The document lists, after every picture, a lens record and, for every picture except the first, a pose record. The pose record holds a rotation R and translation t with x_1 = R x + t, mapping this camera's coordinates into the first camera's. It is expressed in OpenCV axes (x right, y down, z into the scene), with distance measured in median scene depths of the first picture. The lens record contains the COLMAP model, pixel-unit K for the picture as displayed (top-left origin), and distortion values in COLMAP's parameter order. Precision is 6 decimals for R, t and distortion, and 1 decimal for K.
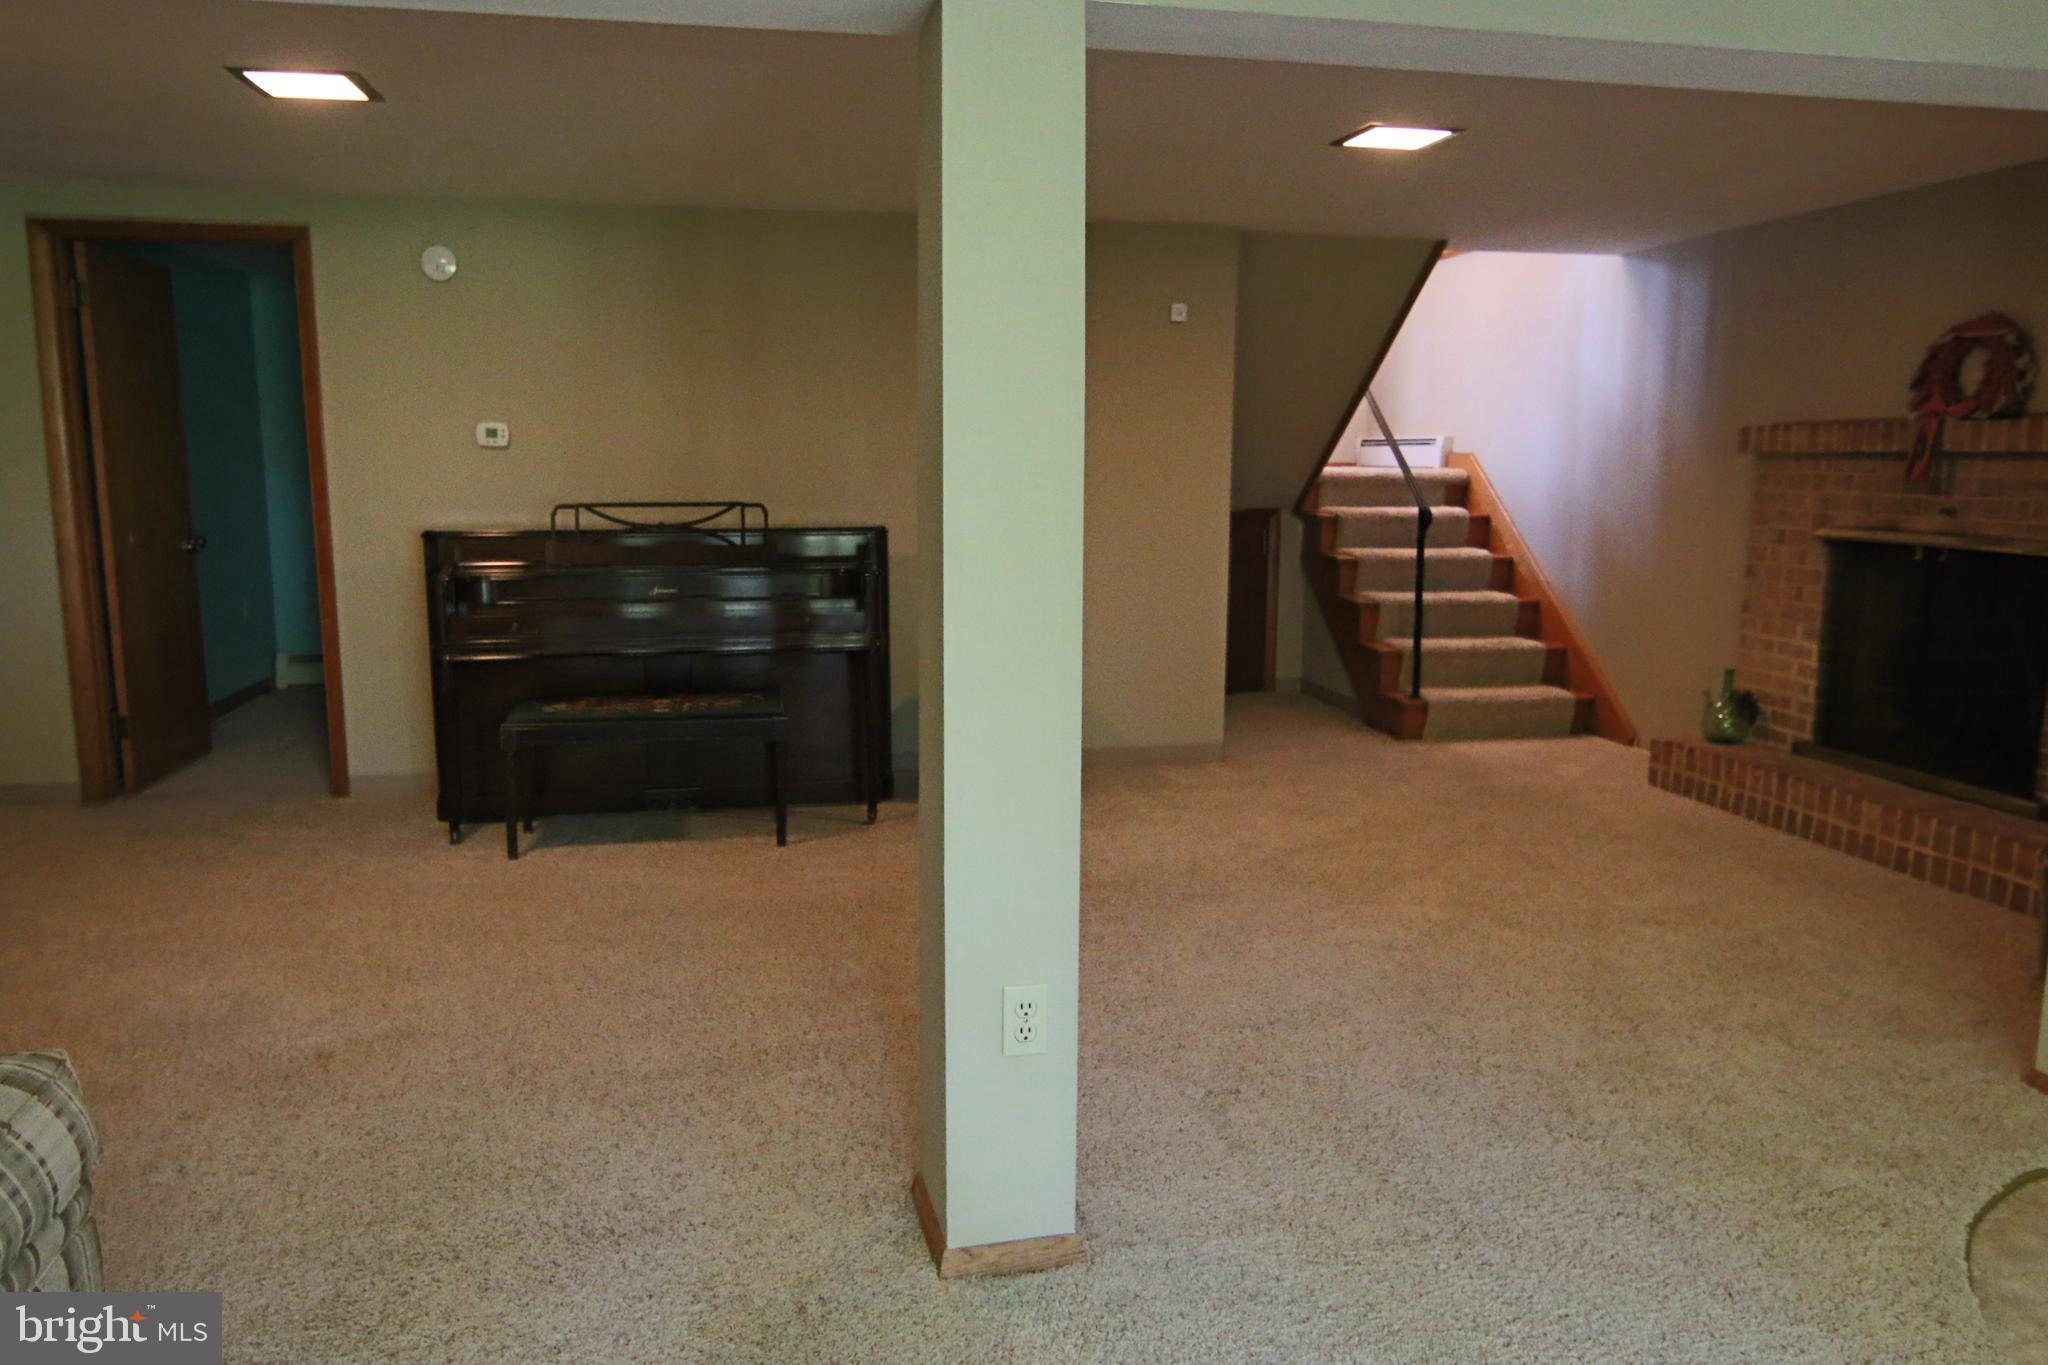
lens RADIAL K [[1409.7, 0, 1025.7], [0, 1409.7, 698.2], [0, 0, 1]] dist [-0.012241, 0.002124]
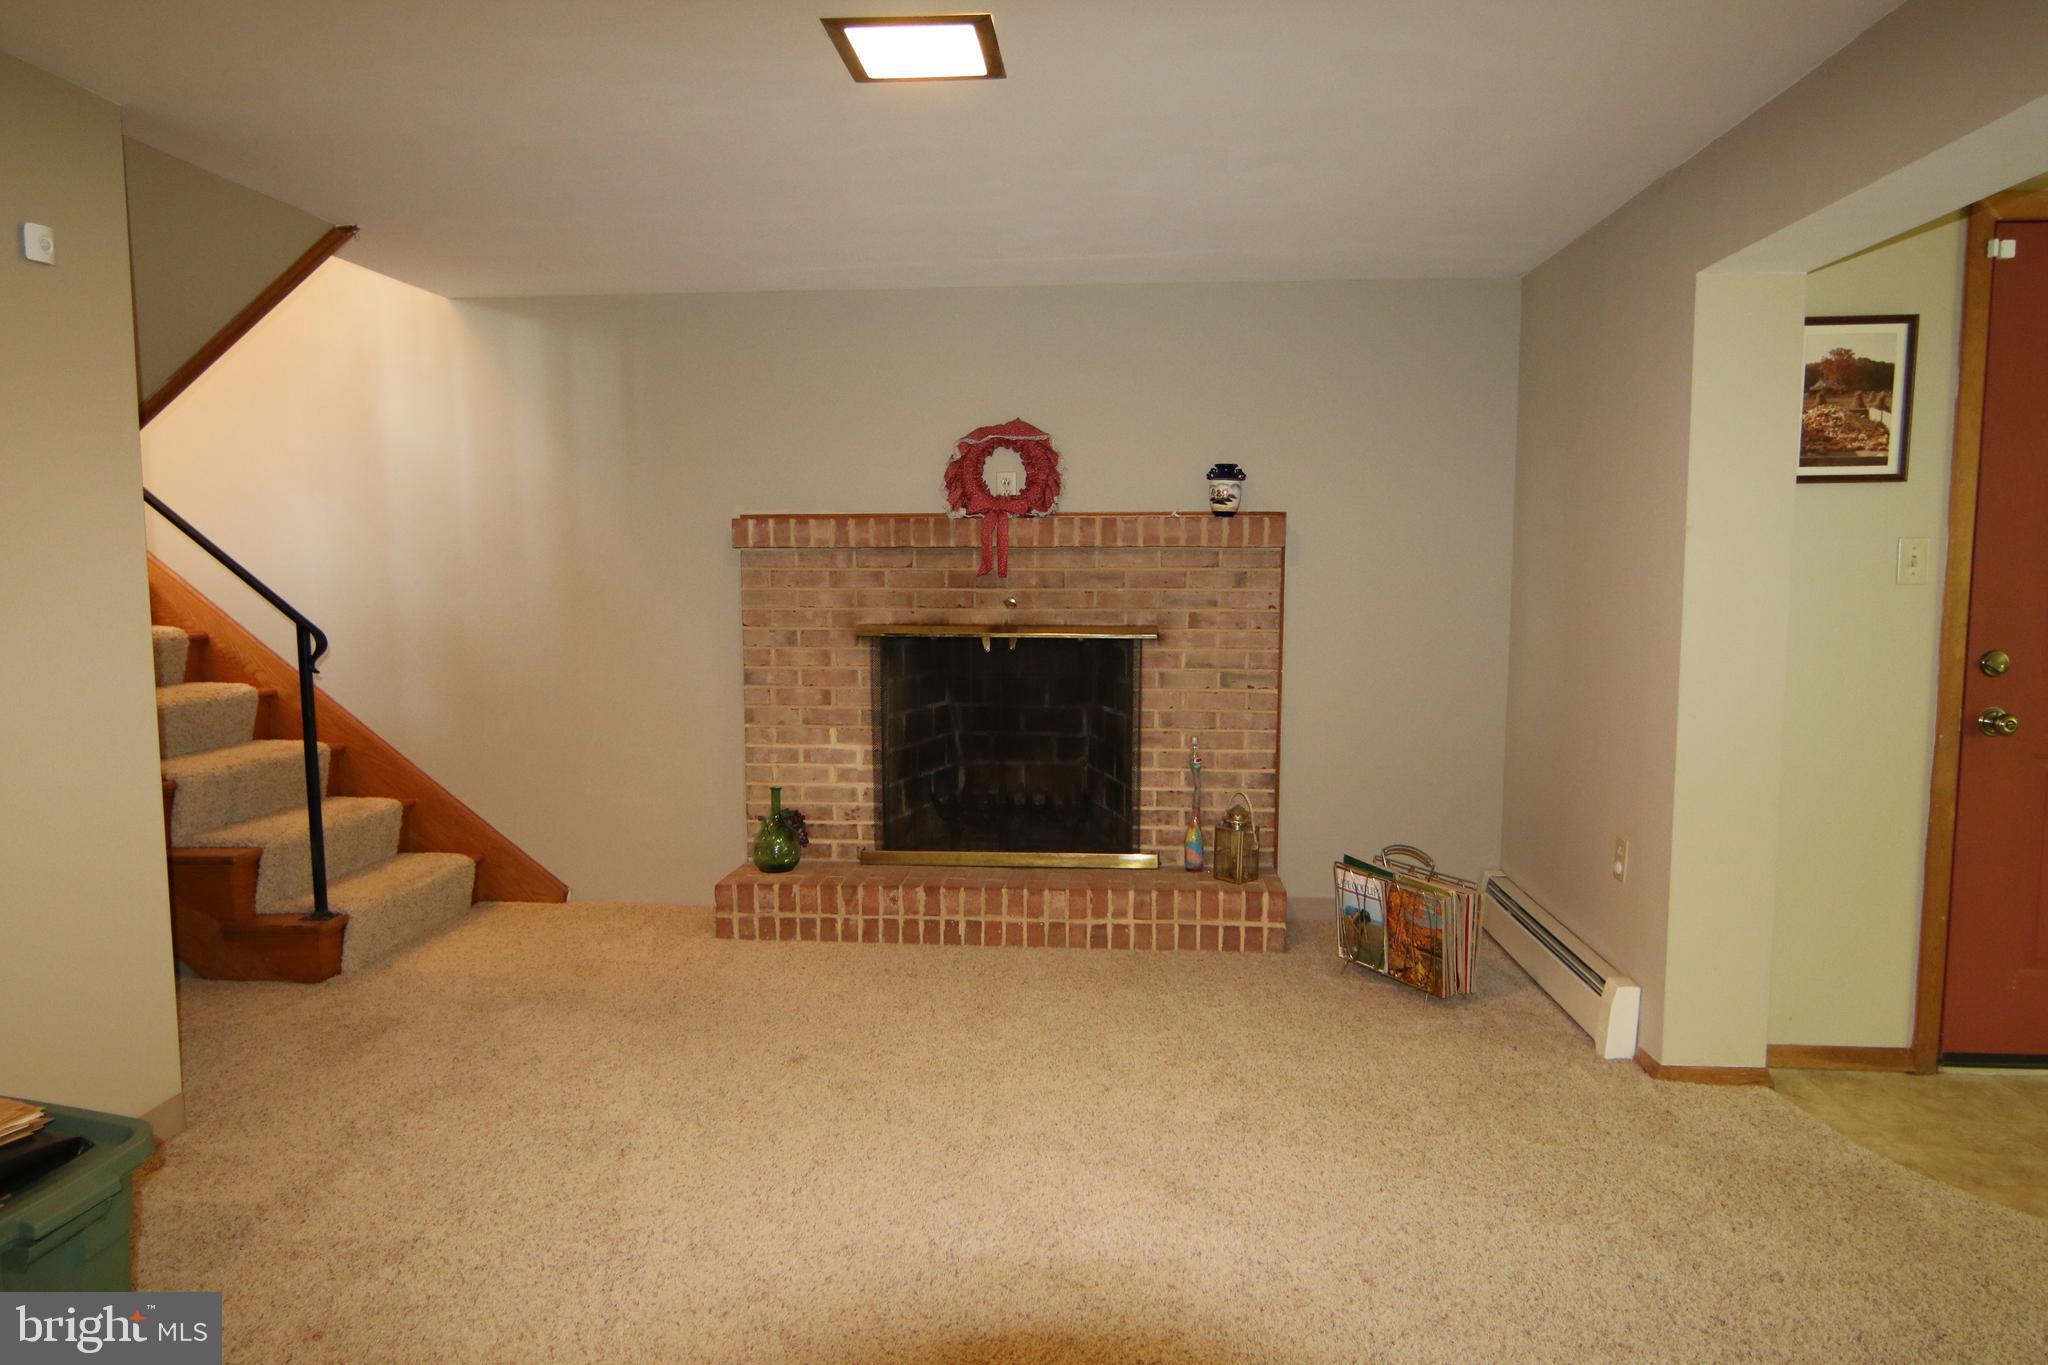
lens RADIAL K [[1295.2, 0, 1022.4], [0, 1295.2, 691.2], [0, 0, 1]] dist [-0.015641, 0.004435]
pose [[0.283932, -0.095416, 0.954085, -0.246831], [0.158059, 0.986082, 0.051579, -0.105044], [-0.945727, 0.136157, 0.295061, 0.640205]]
